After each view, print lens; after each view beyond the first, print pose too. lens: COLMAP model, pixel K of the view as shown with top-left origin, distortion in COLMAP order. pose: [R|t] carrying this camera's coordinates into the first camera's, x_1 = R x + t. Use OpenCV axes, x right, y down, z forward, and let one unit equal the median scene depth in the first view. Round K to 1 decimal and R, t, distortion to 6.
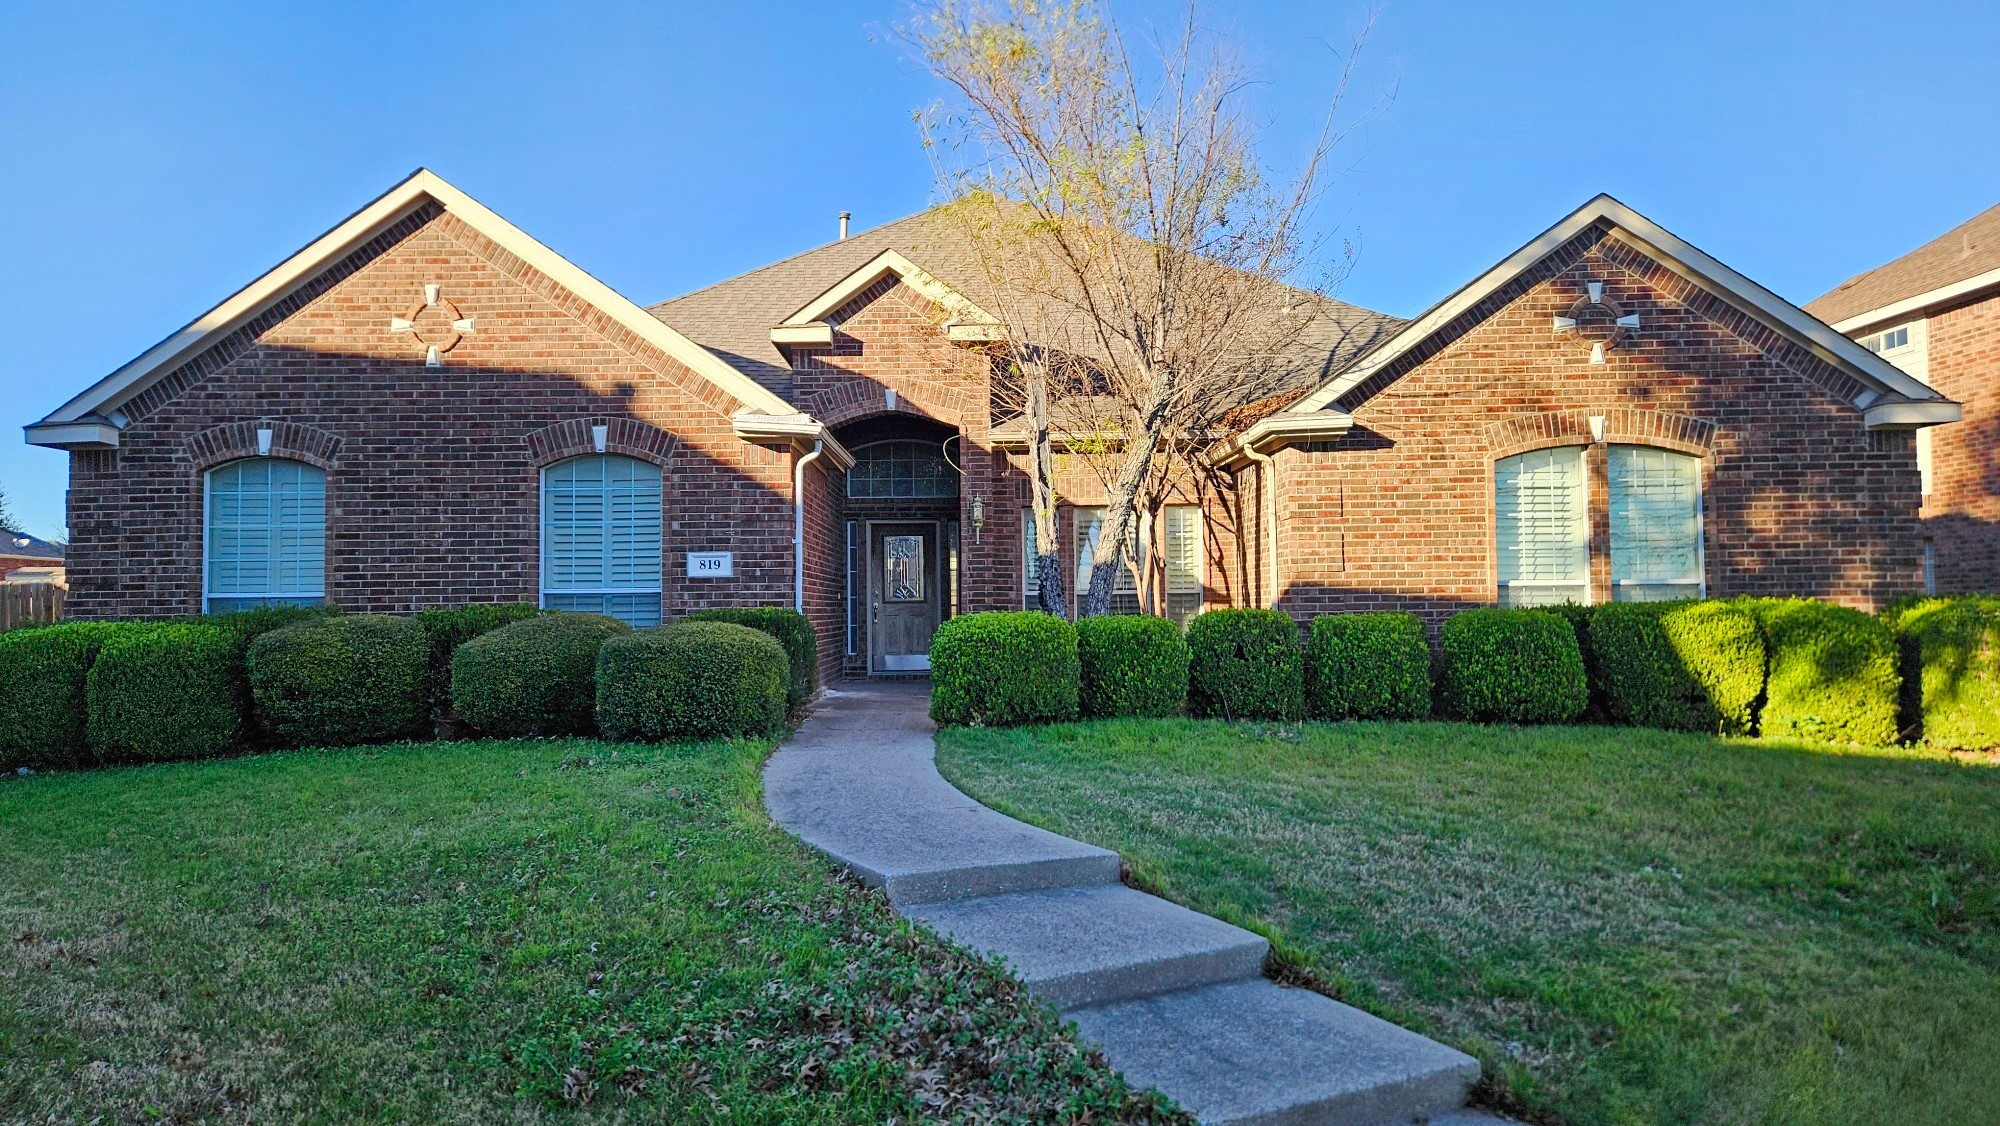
lens RADIAL K [[1364.3, 0, 992.3], [0, 1364.3, 534.1], [0, 0, 1]] dist [0.066527, -0.022831]
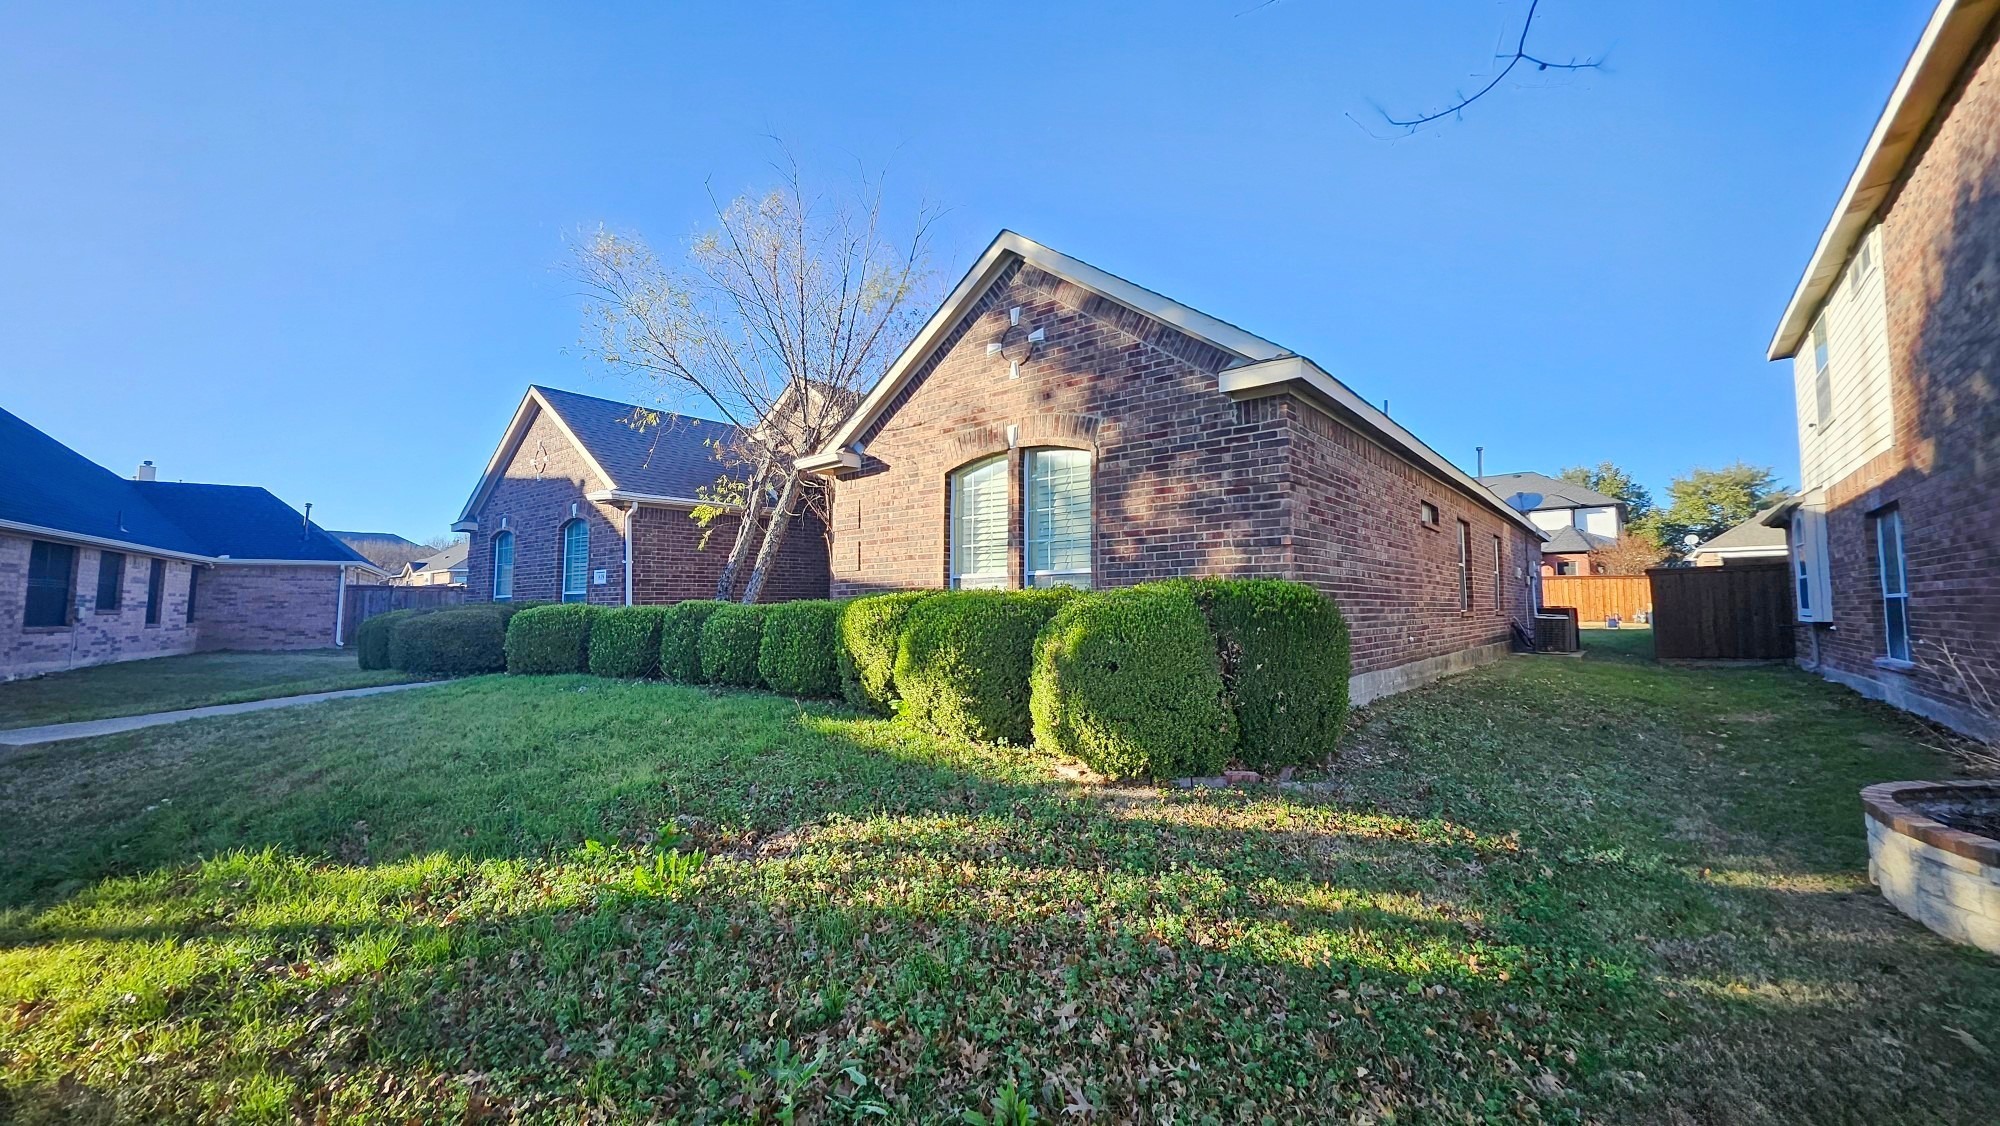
lens RADIAL K [[792.8, 0, 1014.2], [0, 792.8, 547.5], [0, 0, 1]] dist [0.014328, -0.004592]
pose [[0.801151, -0.042966, -0.596919, 0.819328], [0.023759, 0.998917, -0.040014, 0.039175], [0.597991, 0.017875, 0.801303, 0.491271]]
